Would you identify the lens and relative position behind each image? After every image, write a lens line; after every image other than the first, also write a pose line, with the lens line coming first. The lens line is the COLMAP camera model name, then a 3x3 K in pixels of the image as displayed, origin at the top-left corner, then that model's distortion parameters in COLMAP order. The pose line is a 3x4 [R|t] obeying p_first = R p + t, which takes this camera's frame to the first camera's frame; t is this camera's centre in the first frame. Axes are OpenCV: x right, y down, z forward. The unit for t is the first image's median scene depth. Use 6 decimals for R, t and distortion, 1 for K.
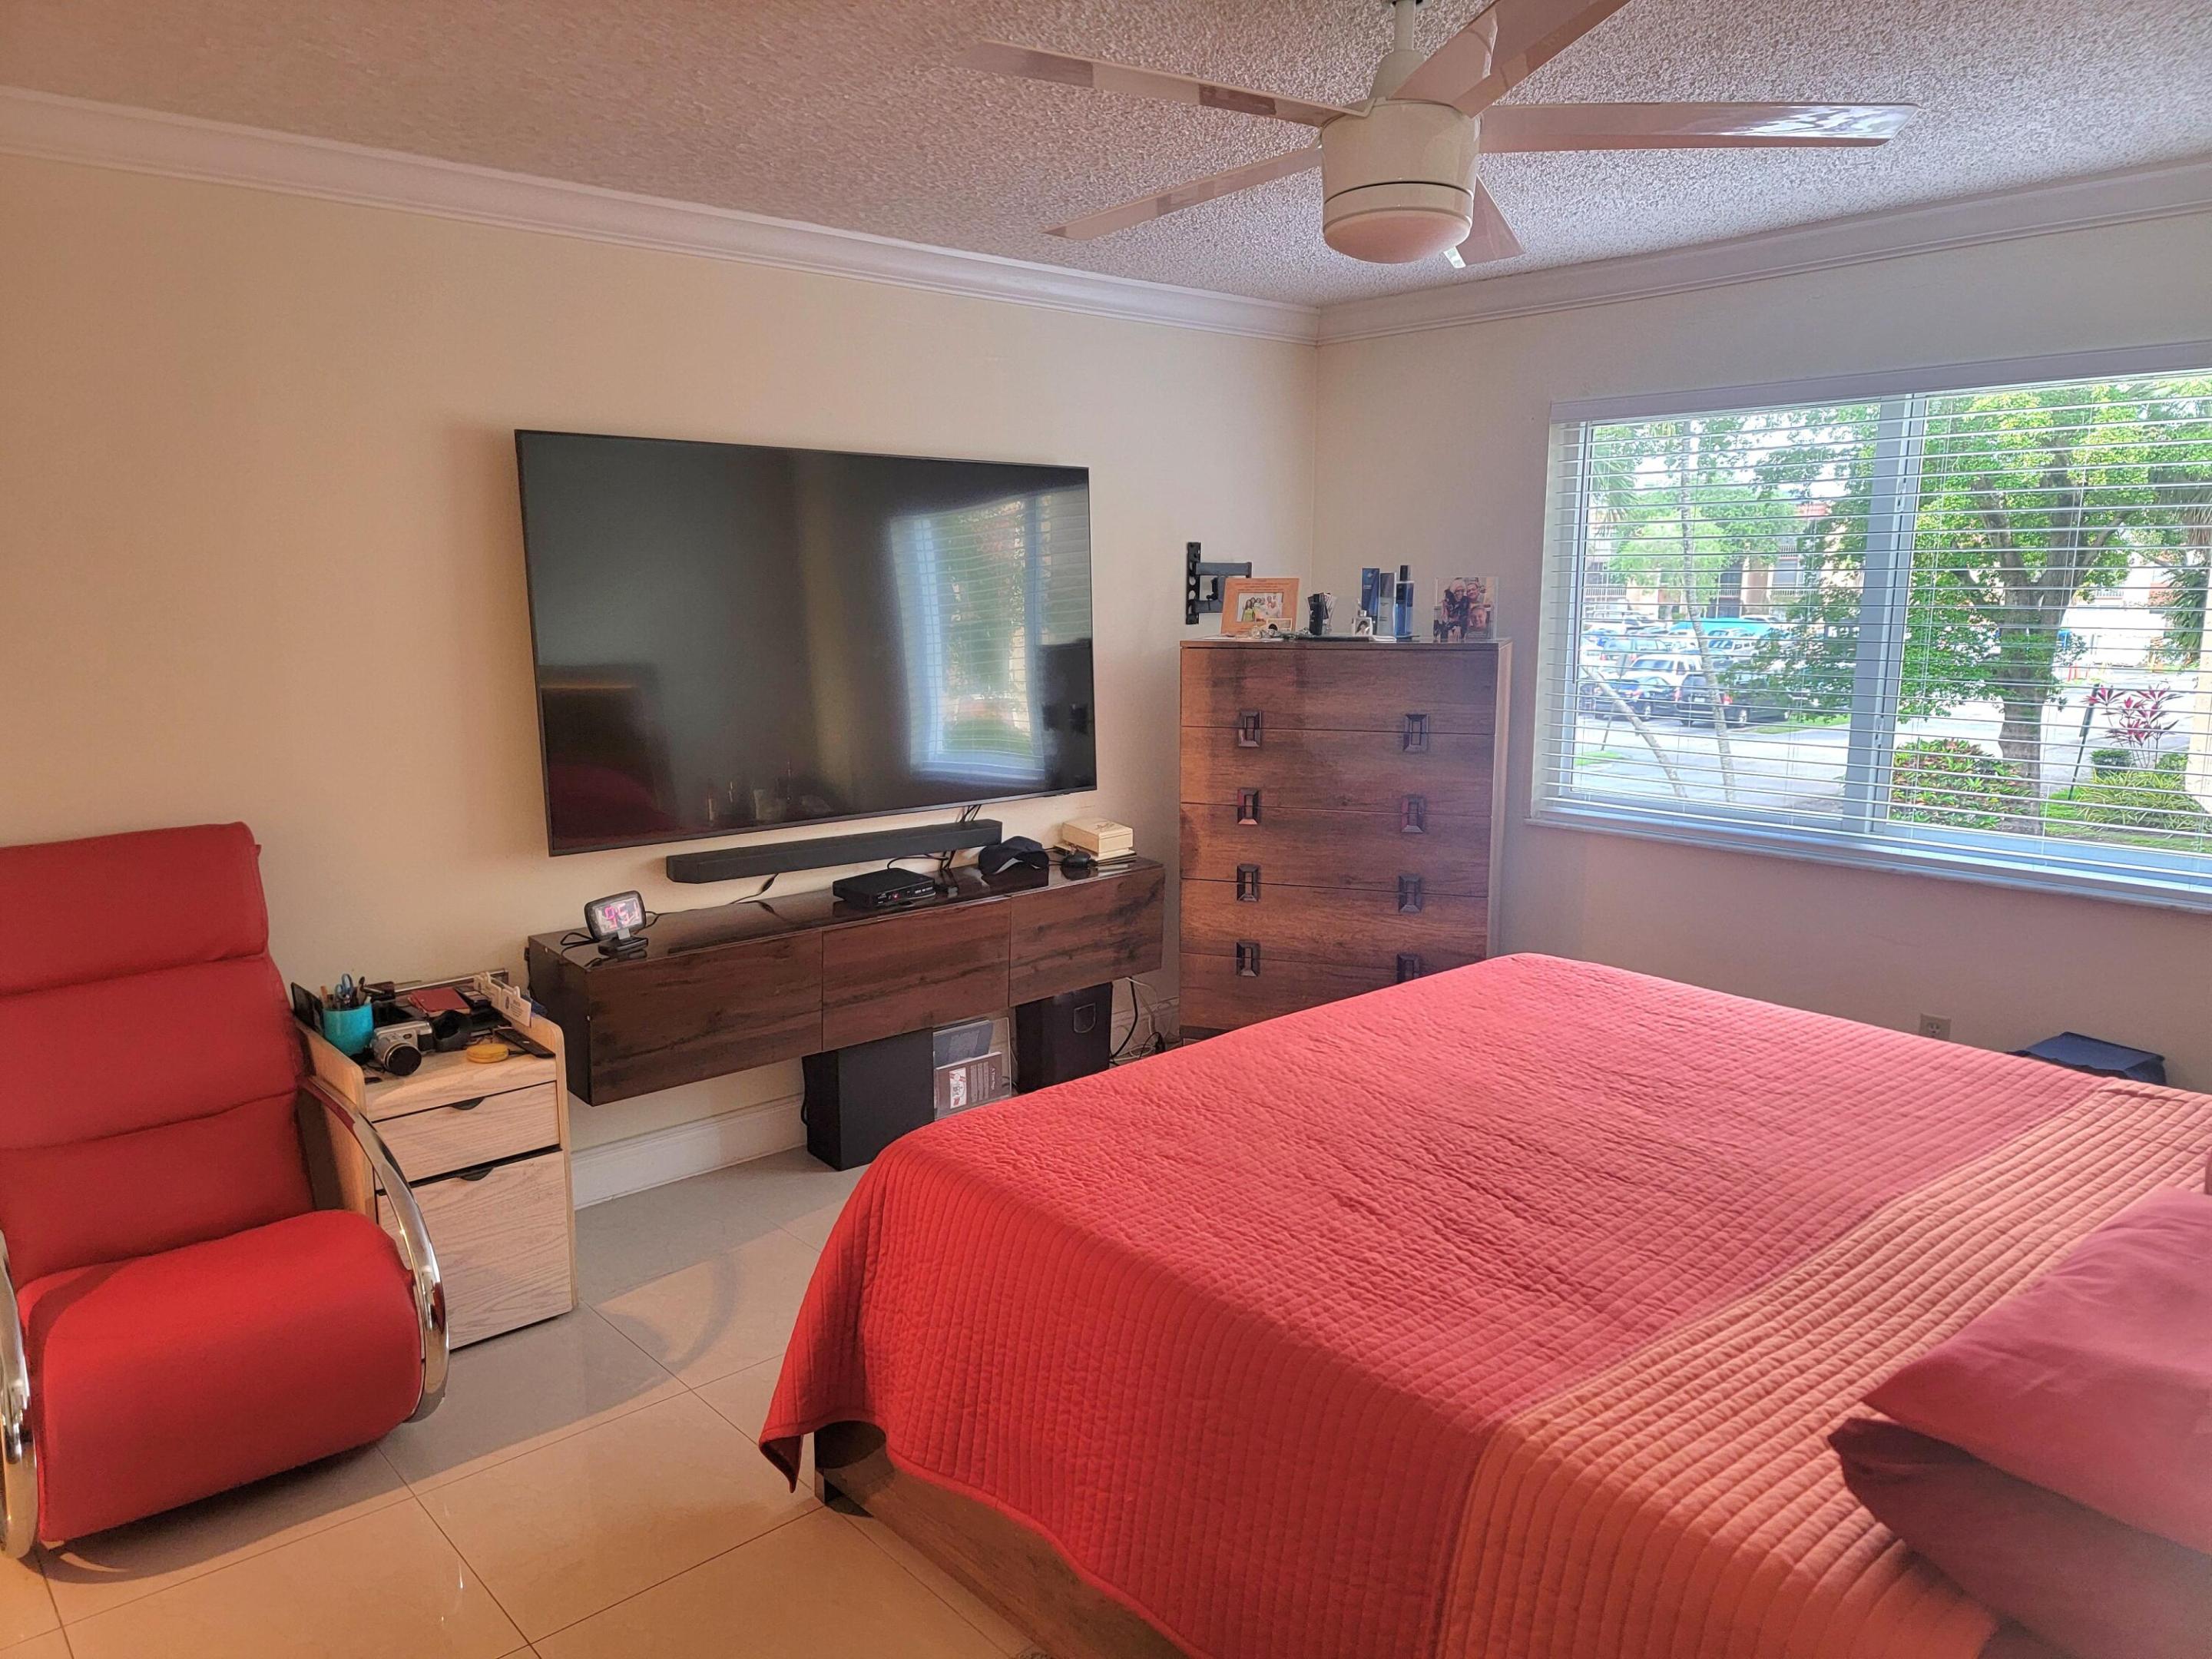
lens RADIAL K [[1542.4, 0, 1106.0], [0, 1542.4, 829.5], [0, 0, 1]] dist [0.043374, -0.002207]
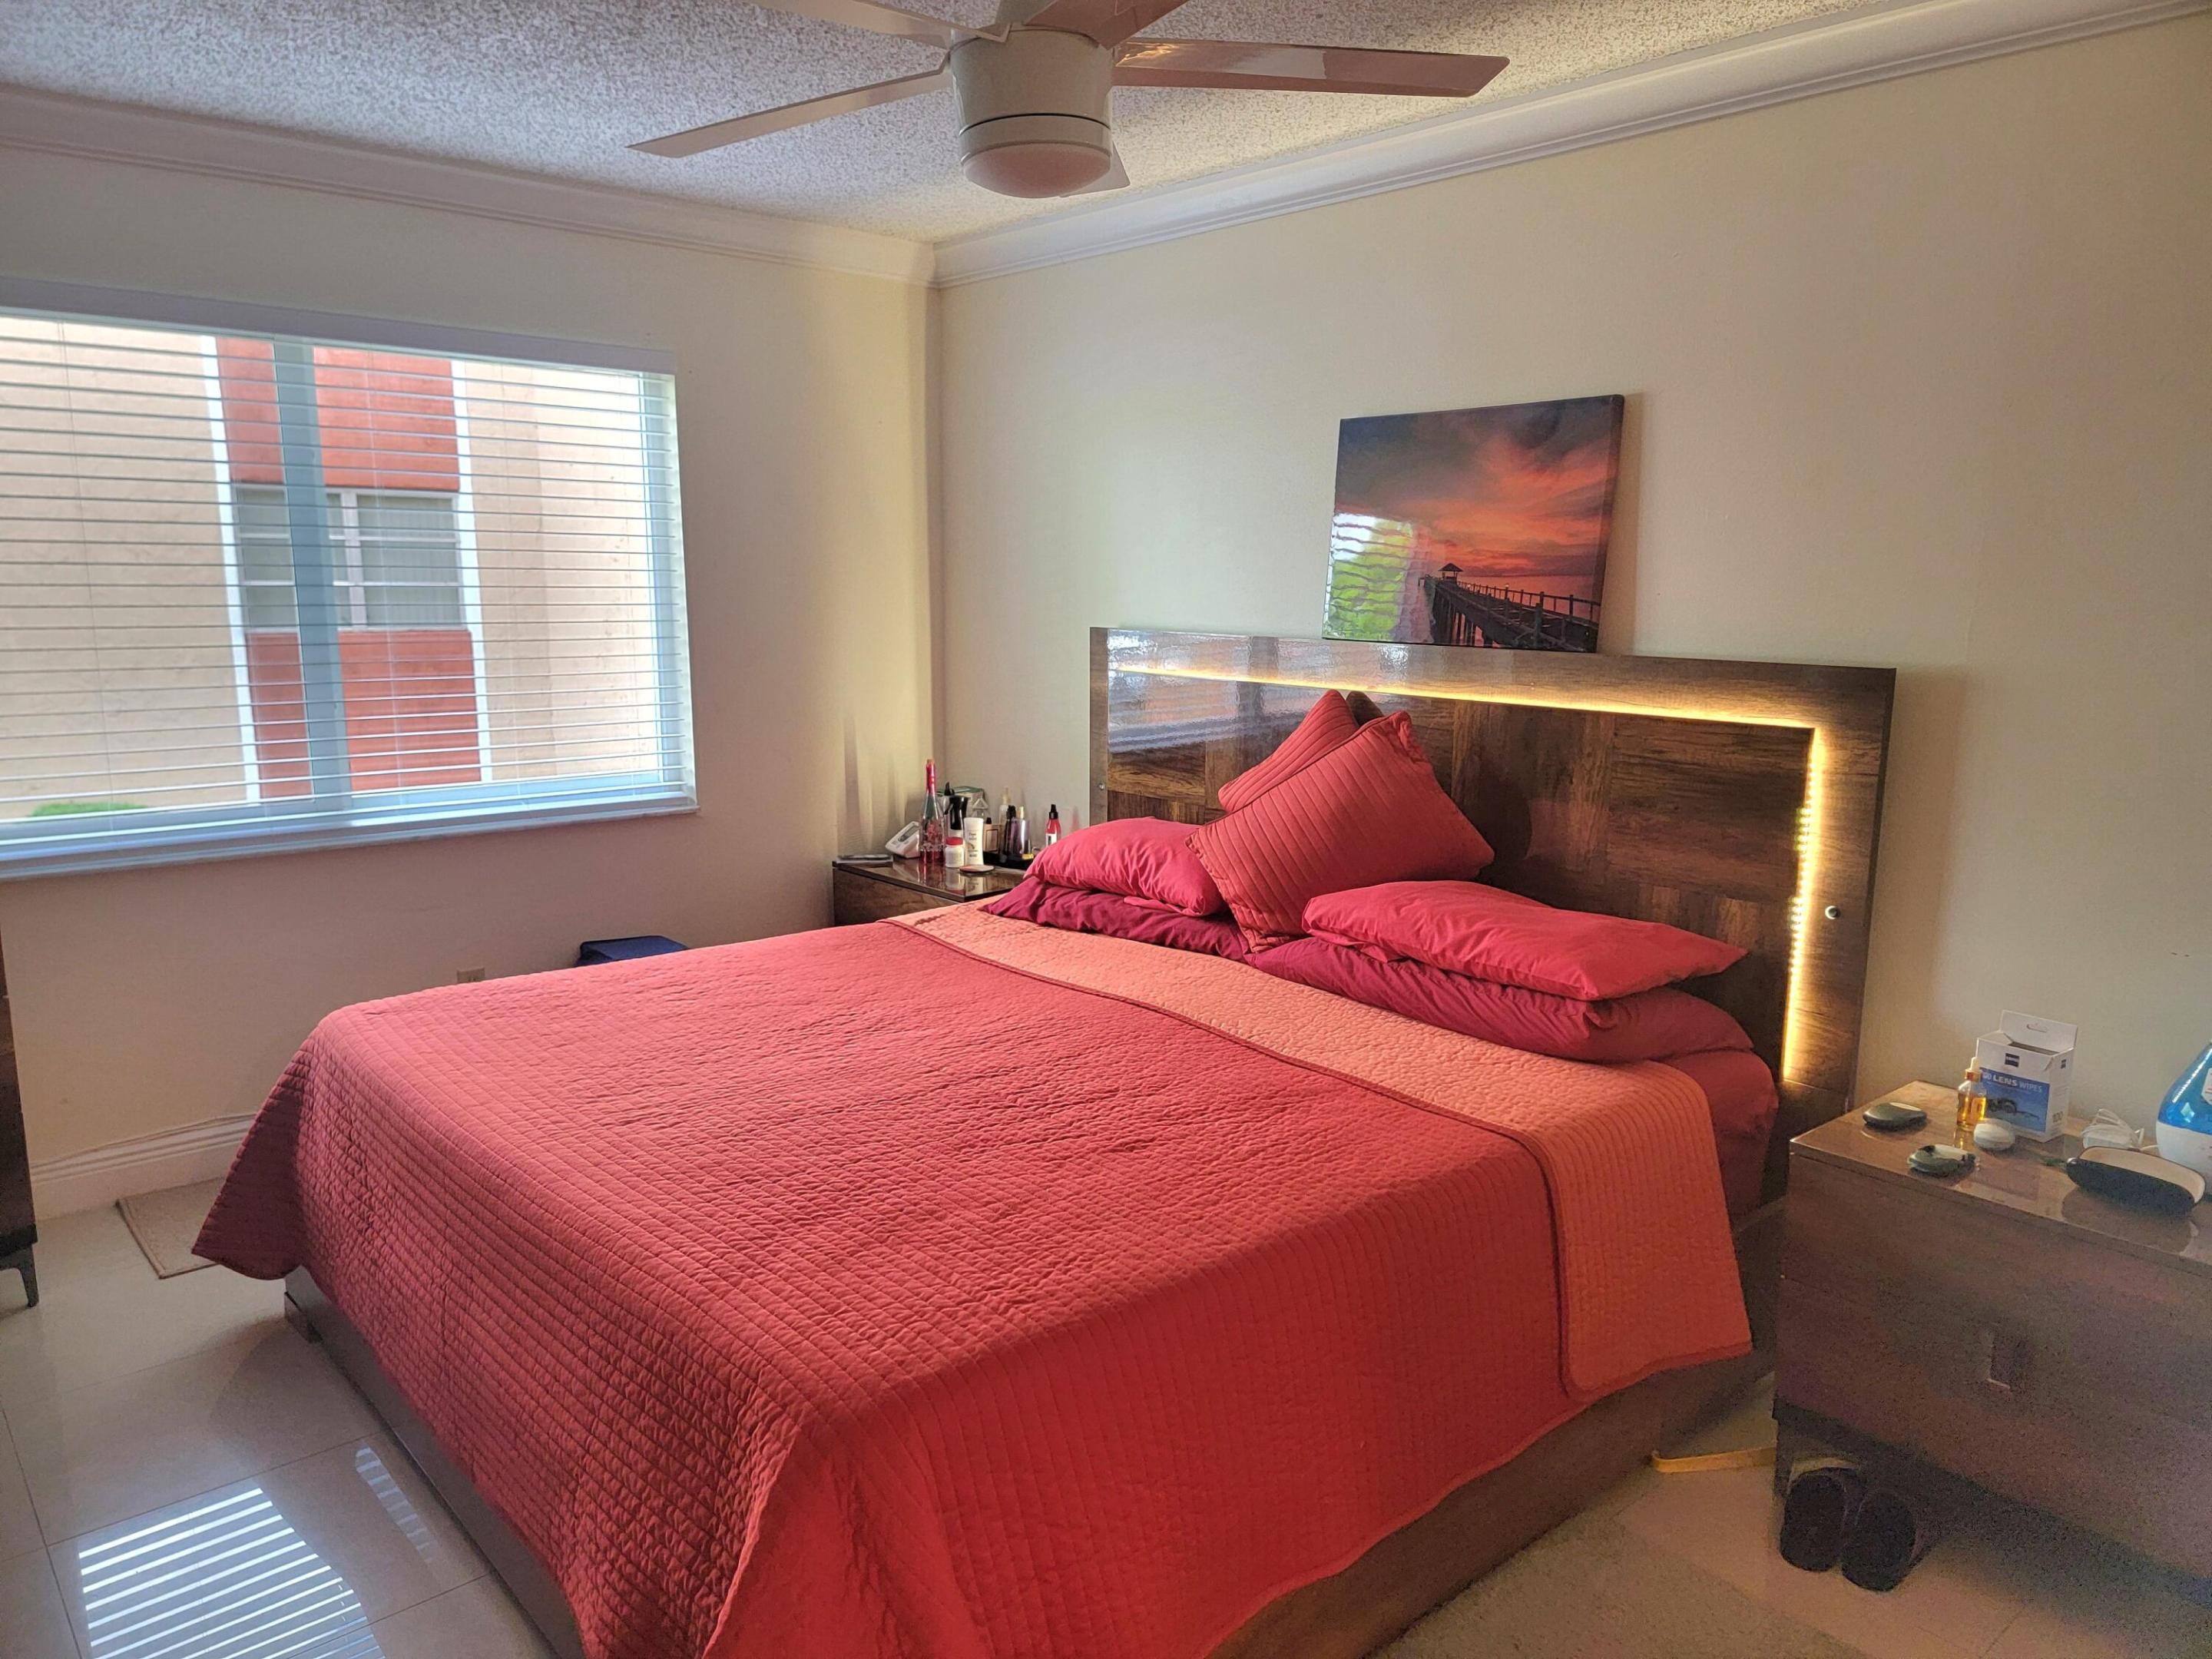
lens RADIAL K [[1542.4, 0, 1106.0], [0, 1542.4, 829.5], [0, 0, 1]] dist [0.043374, -0.002207]
pose [[0.009318, -0.170360, 0.985338, -0.666876], [0.155424, 0.973652, 0.166870, -0.110201], [-0.987804, 0.151590, 0.035551, 0.784308]]
